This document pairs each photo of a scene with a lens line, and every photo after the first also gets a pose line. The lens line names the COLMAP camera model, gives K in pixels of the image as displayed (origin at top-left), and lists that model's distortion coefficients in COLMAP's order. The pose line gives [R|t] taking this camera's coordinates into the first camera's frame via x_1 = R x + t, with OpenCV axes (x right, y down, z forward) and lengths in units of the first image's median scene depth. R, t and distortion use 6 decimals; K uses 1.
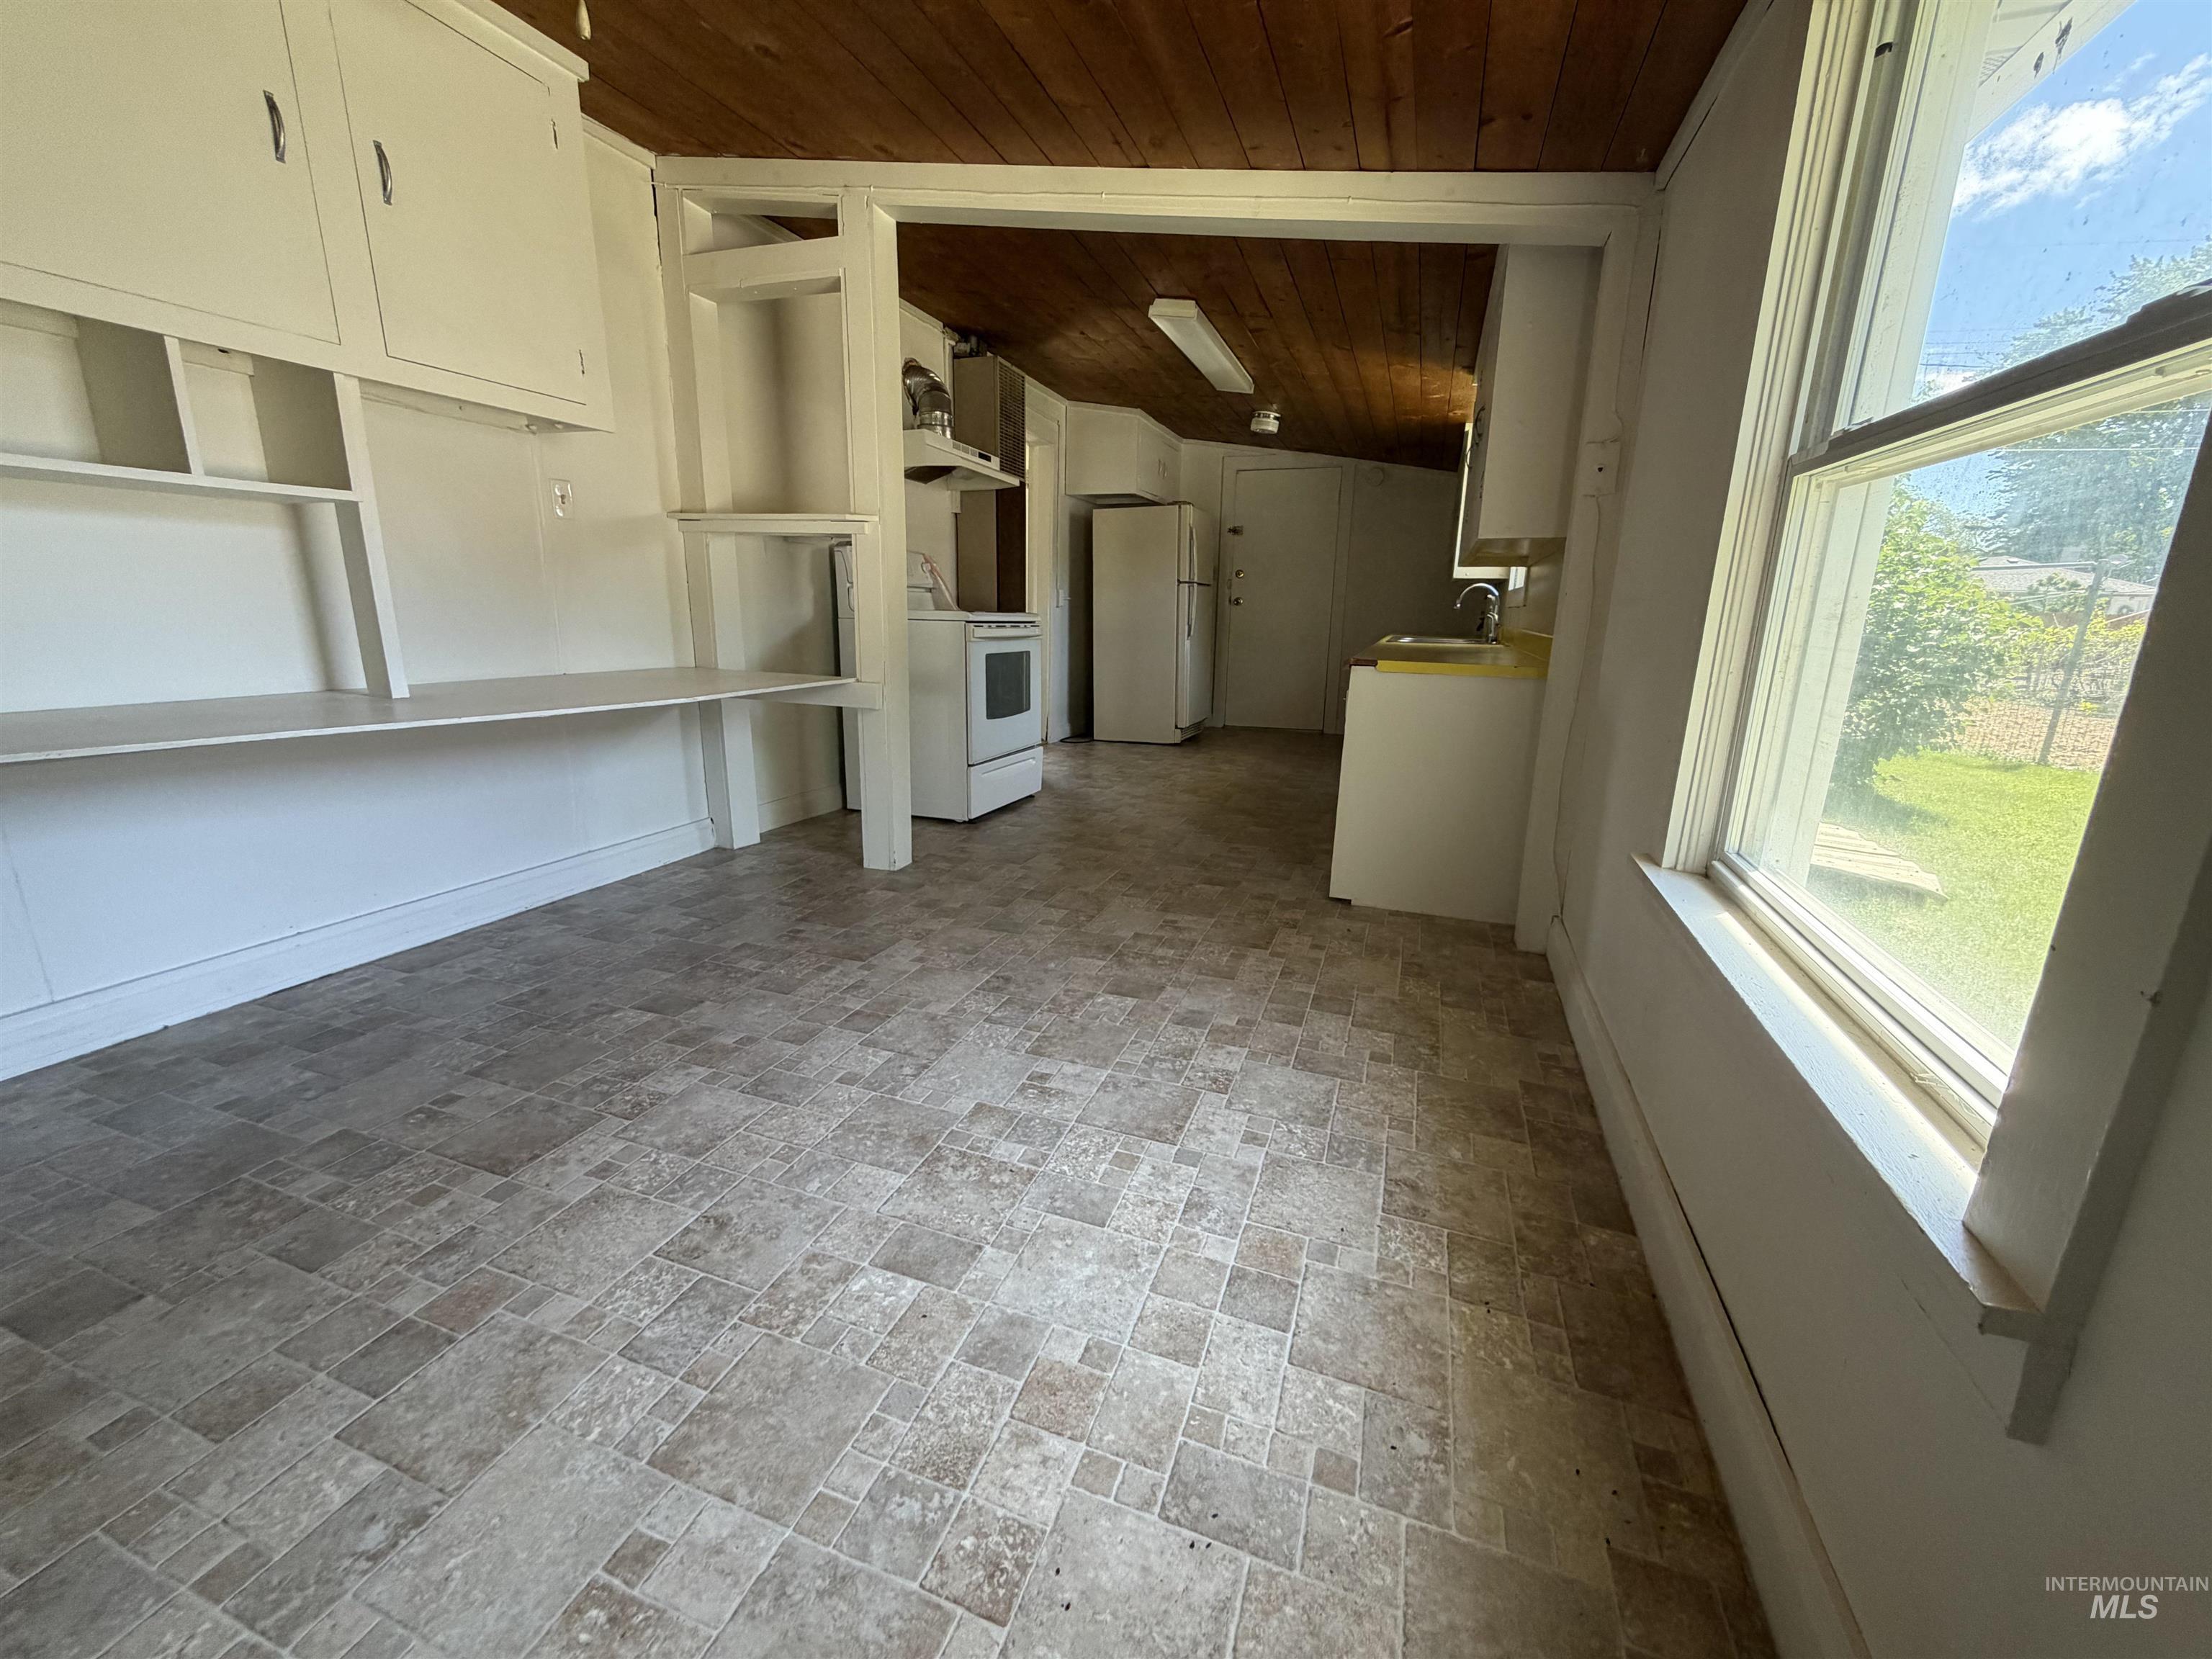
lens RADIAL K [[877.4, 0, 1100.0], [0, 877.4, 832.2], [0, 0, 1]] dist [-0.001777, 0.000161]
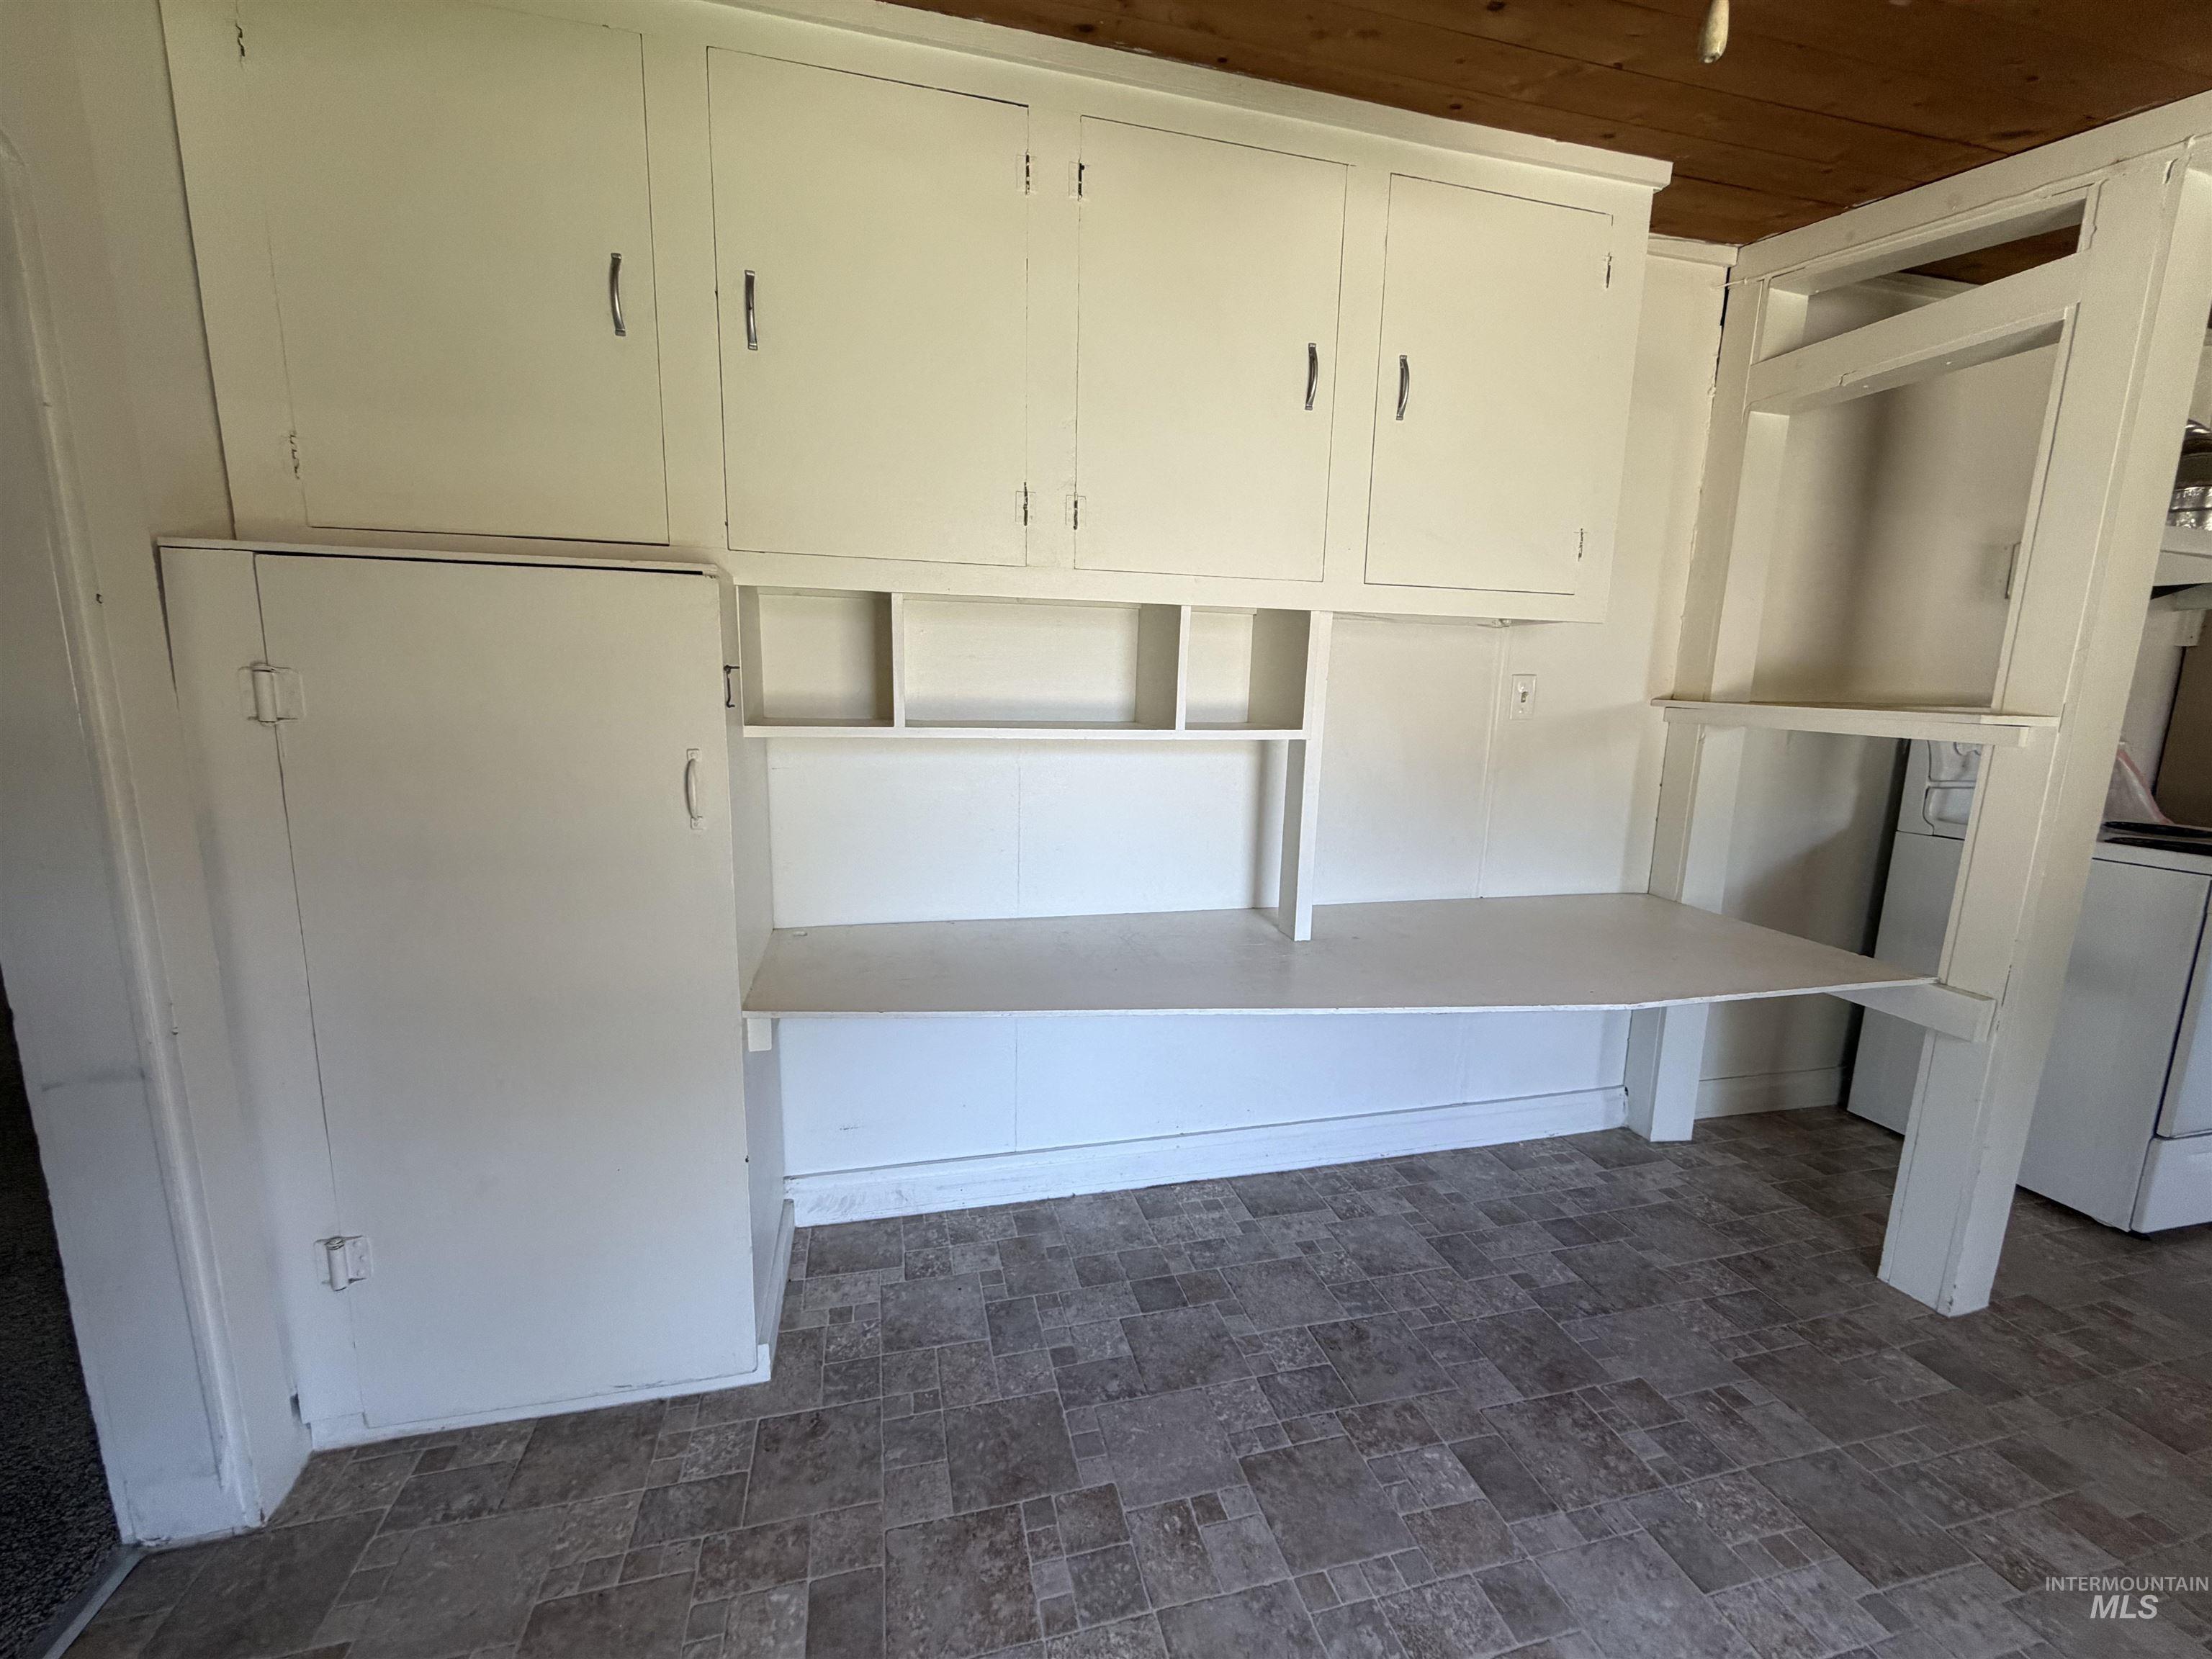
lens RADIAL K [[877.4, 0, 1100.0], [0, 877.4, 832.2], [0, 0, 1]] dist [-0.001777, 0.000161]
pose [[0.559373, 0.127503, -0.819051, -0.132734], [-0.213026, 0.977024, 0.006609, -0.167731], [0.801075, 0.170782, 0.573683, 0.211291]]
